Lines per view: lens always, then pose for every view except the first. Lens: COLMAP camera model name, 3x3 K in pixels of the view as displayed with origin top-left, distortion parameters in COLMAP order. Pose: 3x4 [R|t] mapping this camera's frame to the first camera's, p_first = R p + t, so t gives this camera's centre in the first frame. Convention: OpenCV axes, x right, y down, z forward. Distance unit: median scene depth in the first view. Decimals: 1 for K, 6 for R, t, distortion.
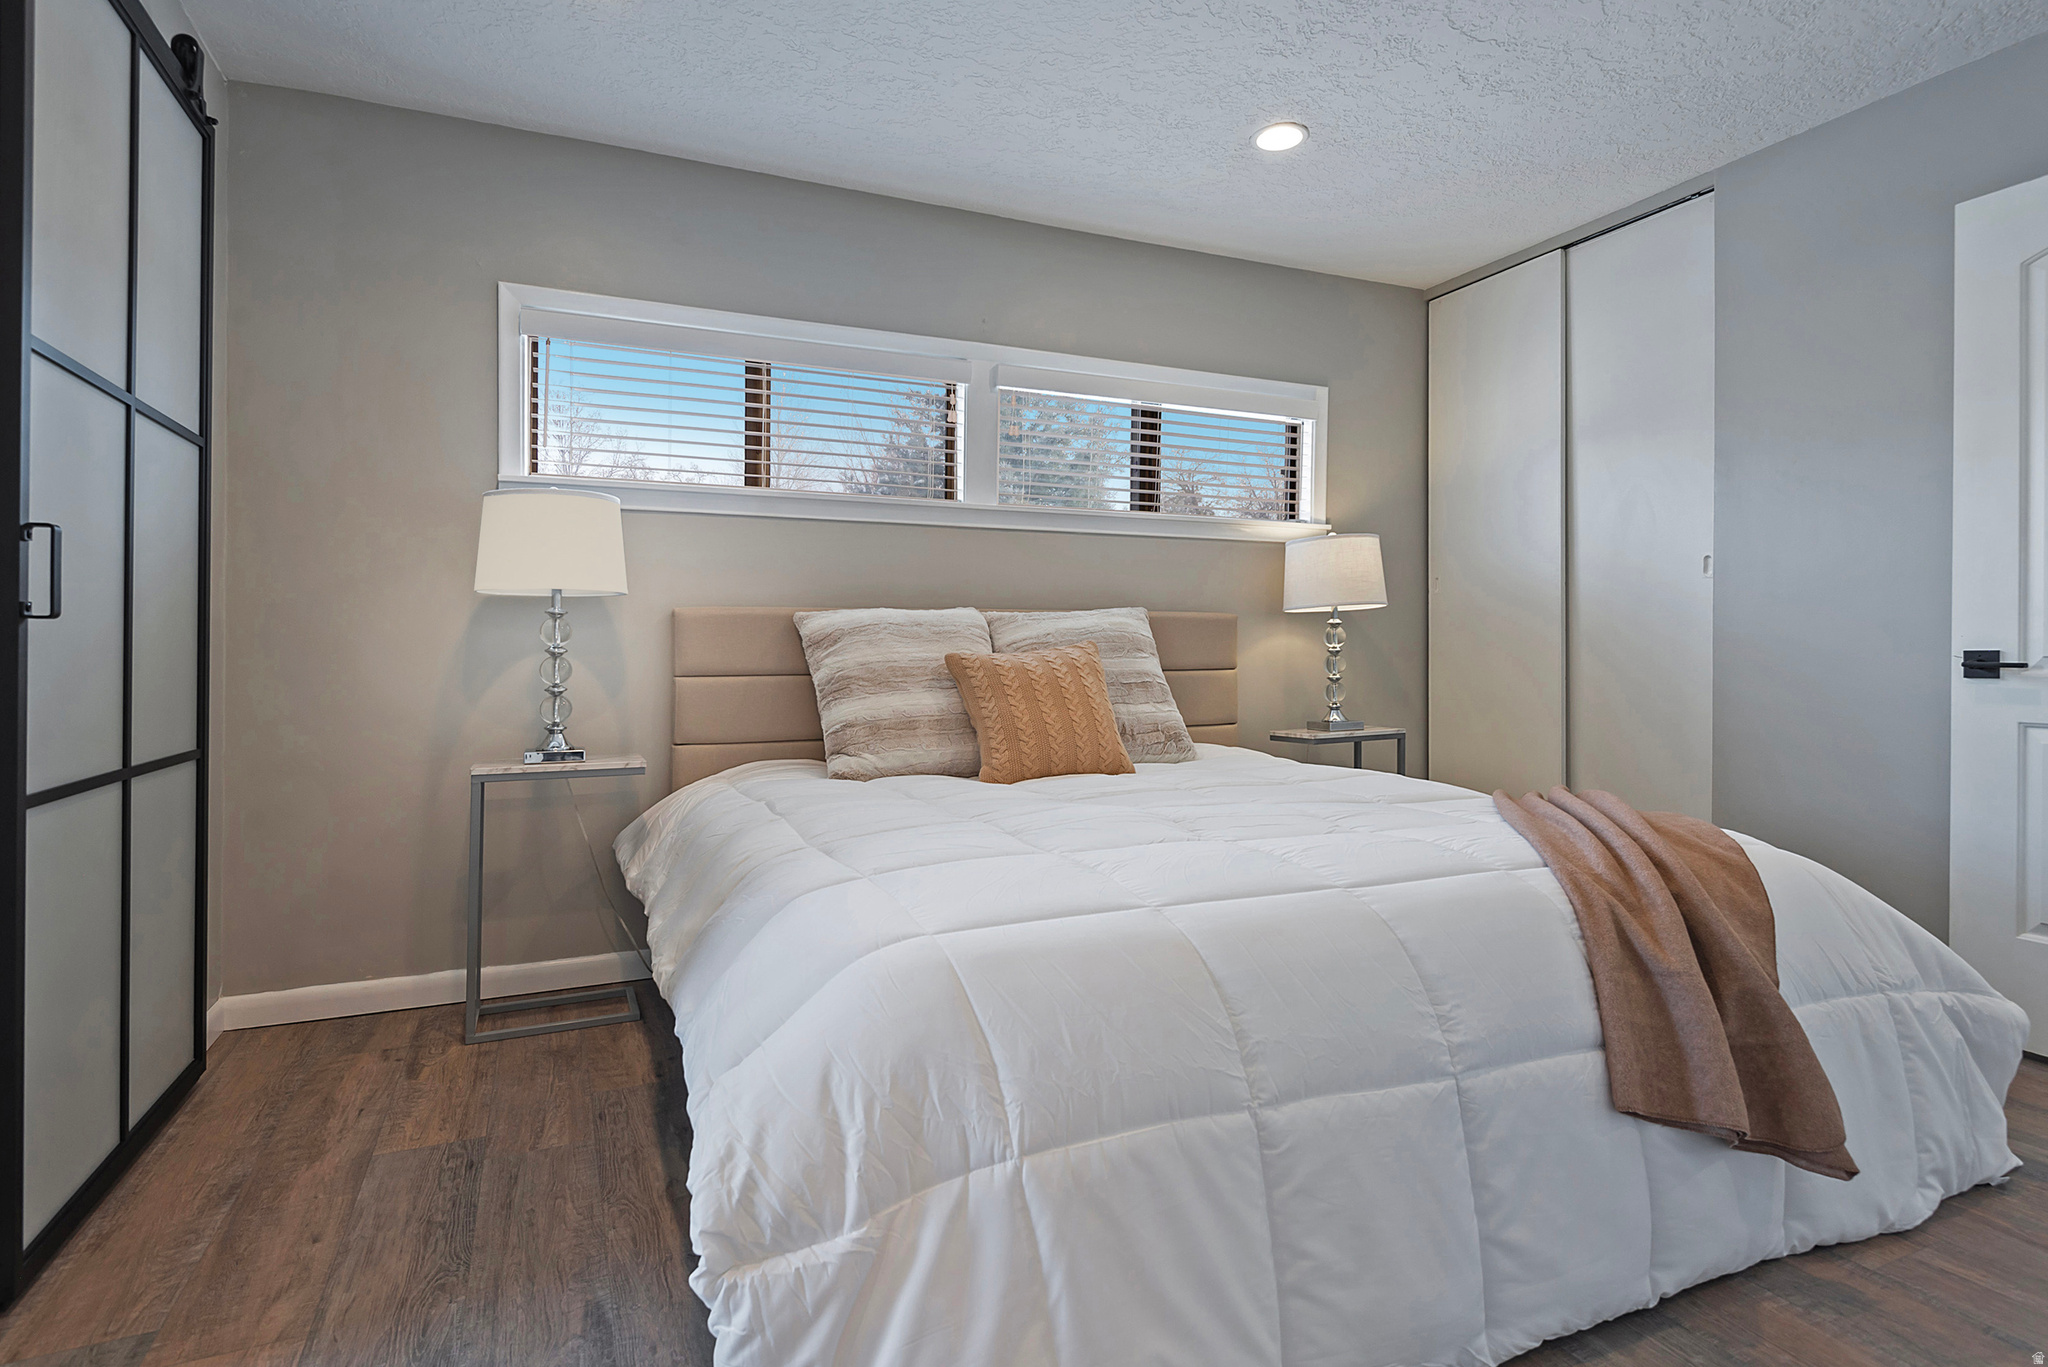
lens RADIAL K [[1049.6, 0, 1019.5], [0, 1049.6, 670.9], [0, 0, 1]] dist [0.002816, -0.000568]
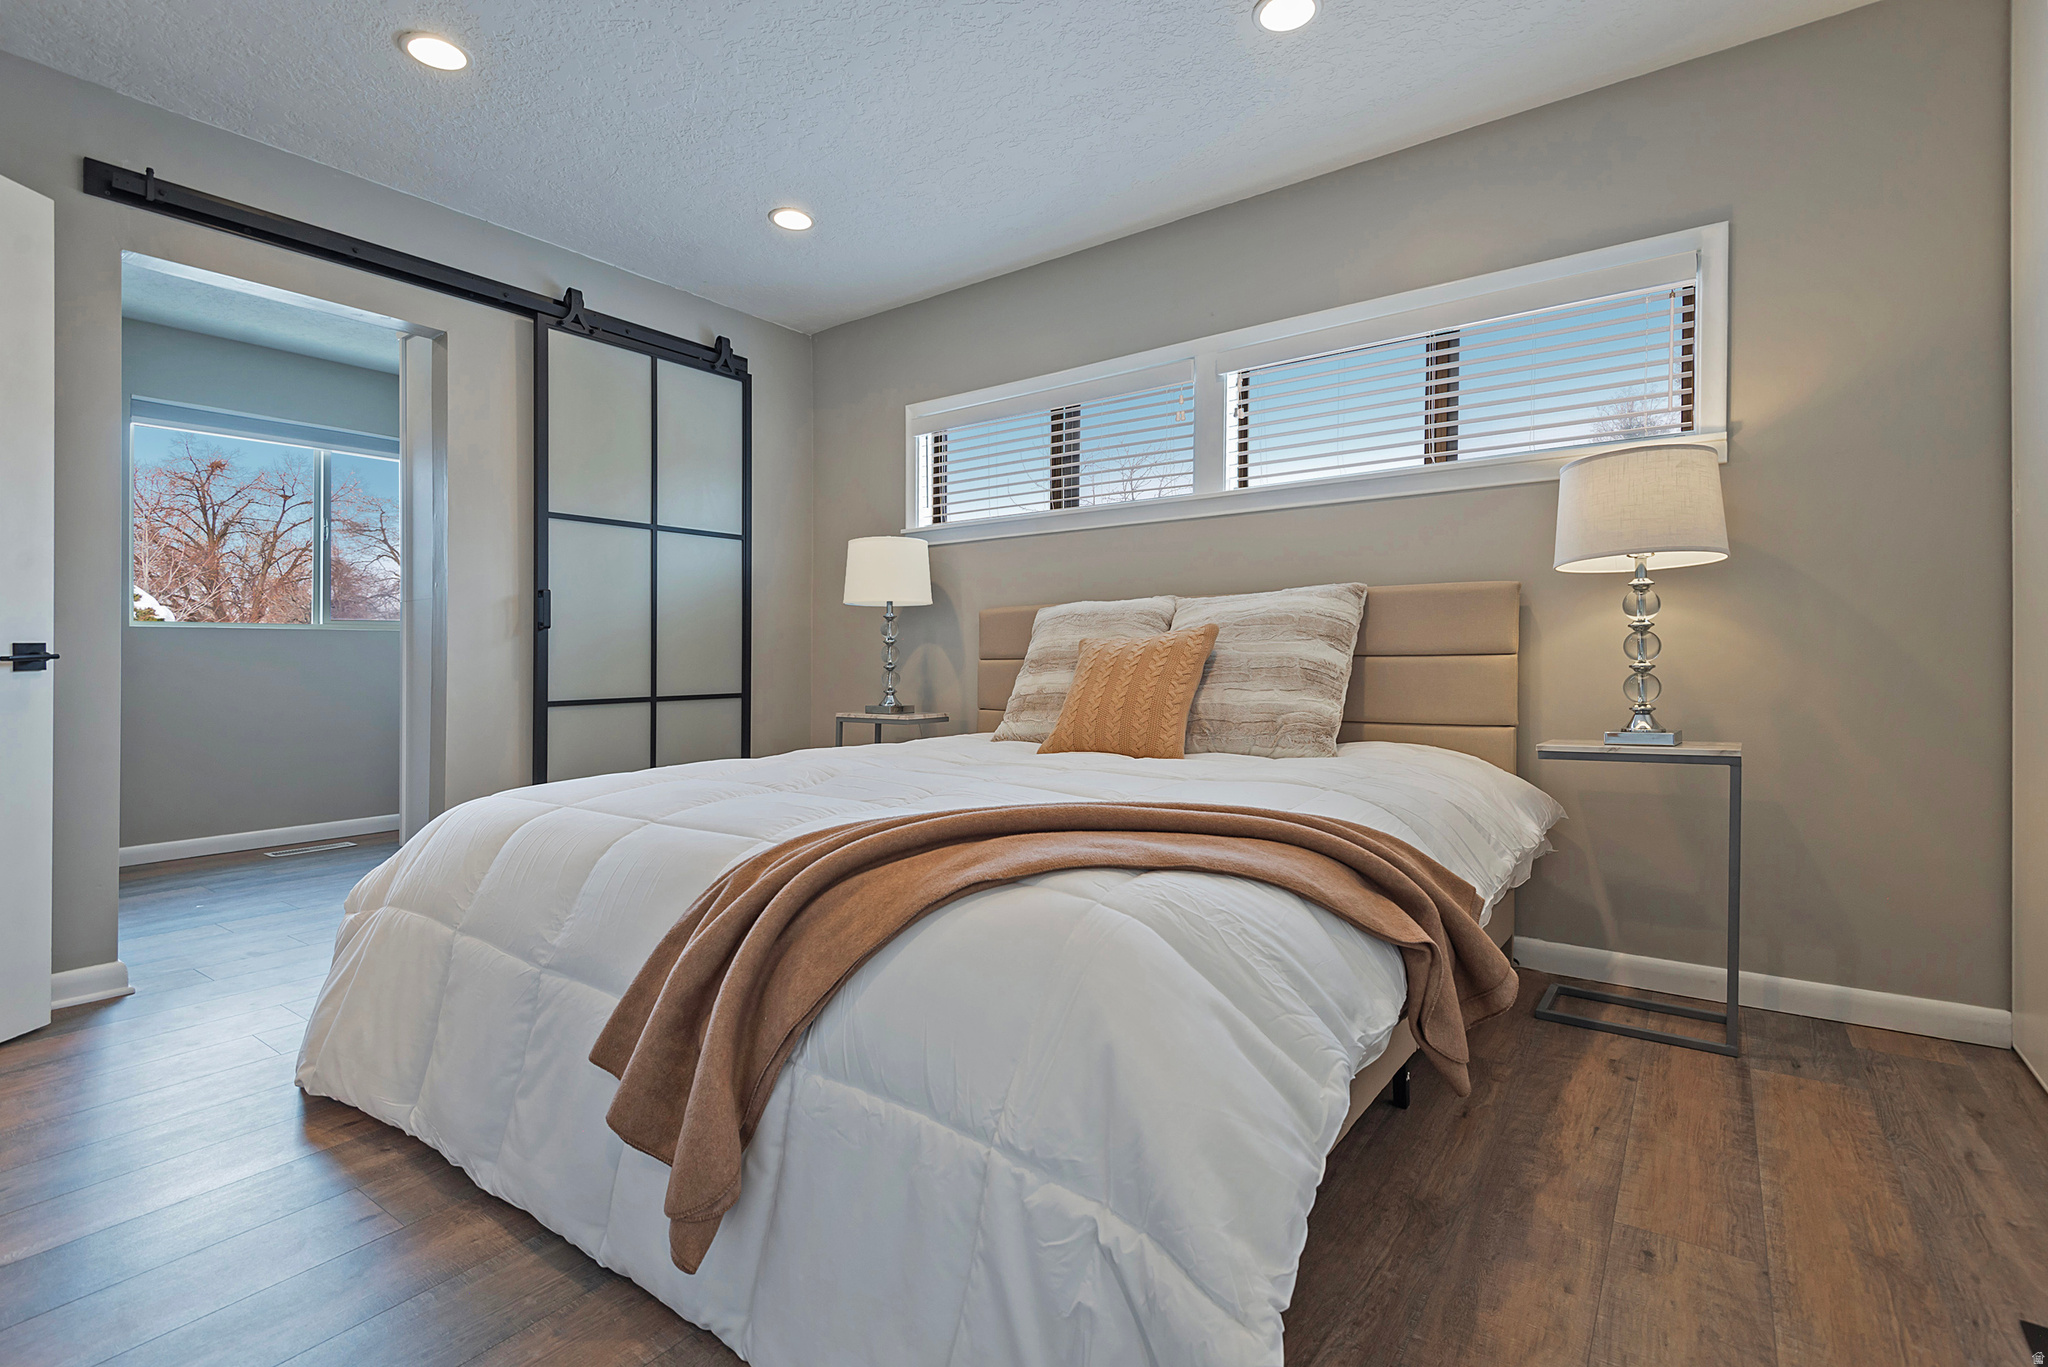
lens RADIAL K [[948.2, 0, 1008.0], [0, 948.2, 655.4], [0, 0, 1]] dist [0.017573, -0.009175]
pose [[0.489463, -0.000890, -0.872024, 0.715247], [-0.007070, 0.999963, -0.004989, 0.006507], [0.871995, 0.008607, 0.489438, 0.395052]]
